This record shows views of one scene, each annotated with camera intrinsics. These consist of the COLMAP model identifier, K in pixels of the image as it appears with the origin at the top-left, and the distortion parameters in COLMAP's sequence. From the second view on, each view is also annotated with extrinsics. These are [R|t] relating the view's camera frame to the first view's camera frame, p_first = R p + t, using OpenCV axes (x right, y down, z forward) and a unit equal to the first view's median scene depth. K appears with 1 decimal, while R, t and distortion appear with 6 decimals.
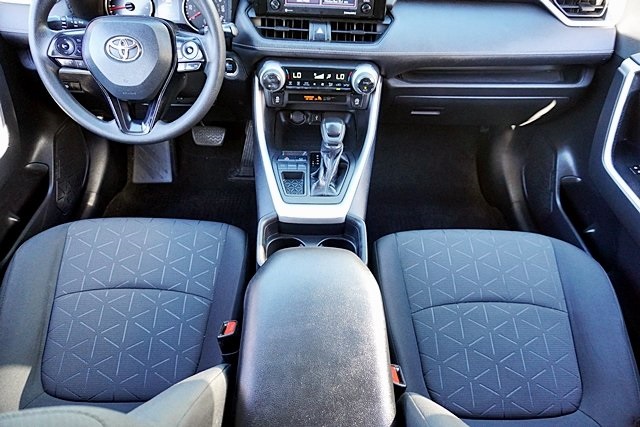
lens RADIAL K [[427.7, 0, 319.1], [0, 427.7, 216.9], [0, 0, 1]] dist [-0.043633, 0.027159]
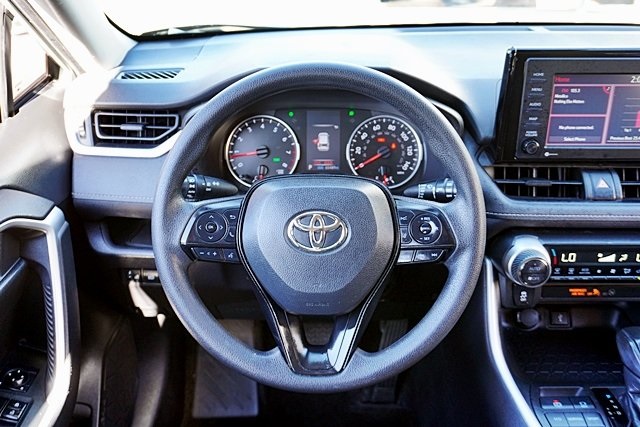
lens RADIAL K [[637.5, 0, 320.7], [0, 637.5, 224.4], [0, 0, 1]] dist [-0.001881, 0.000000]
pose [[0.998629, -0.028553, -0.043880, -0.349840], [0.014708, 0.957437, -0.288268, -0.130054], [0.050243, 0.287228, 0.956544, 0.138004]]
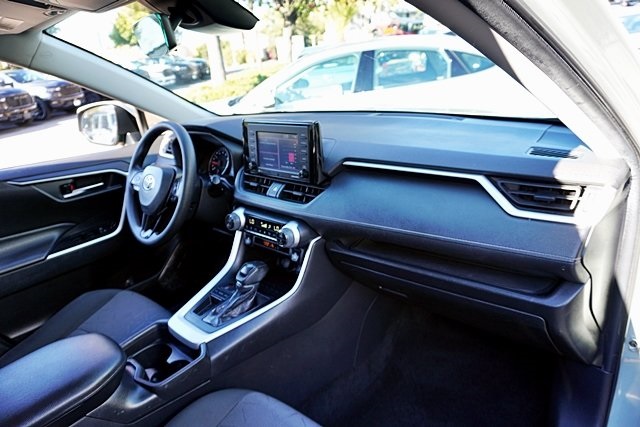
lens RADIAL K [[427.7, 0, 324.0], [0, 427.7, 215.5], [0, 0, 1]] dist [-0.043633, 0.027159]
pose [[0.707400, 0.136766, -0.693455, 0.900576], [-0.392096, 0.892233, -0.224010, -0.161460], [0.588087, 0.430366, 0.684791, 0.303489]]
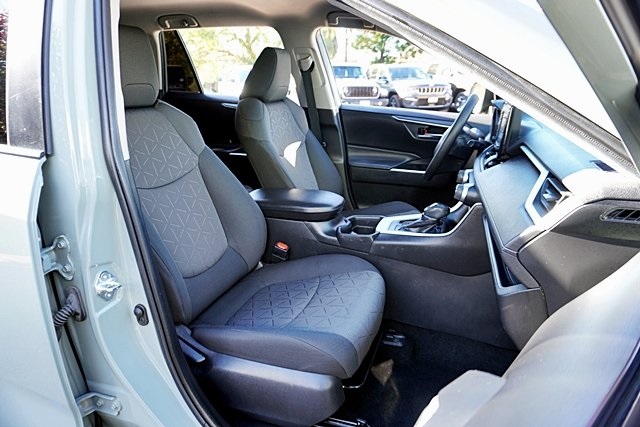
lens RADIAL K [[427.7, 0, 317.6], [0, 427.7, 211.6], [0, 0, 1]] dist [-0.043633, 0.027159]
pose [[-0.353960, 0.241957, -0.903421, 1.452851], [-0.667132, 0.611669, 0.425201, -0.538980], [0.655475, 0.753205, -0.055089, 0.827608]]
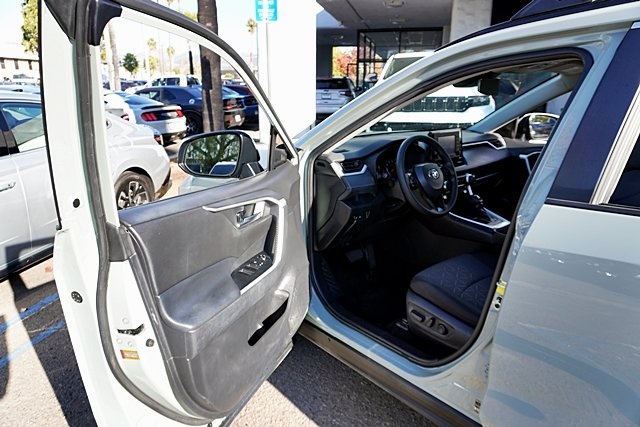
lens RADIAL K [[427.7, 0, 324.0], [0, 427.7, 213.3], [0, 0, 1]] dist [-0.043633, 0.027159]
pose [[0.766767, -0.219219, 0.603334, -1.967271], [0.475268, 0.825650, -0.304012, 0.167830], [-0.431497, 0.519852, 0.737268, -0.283286]]
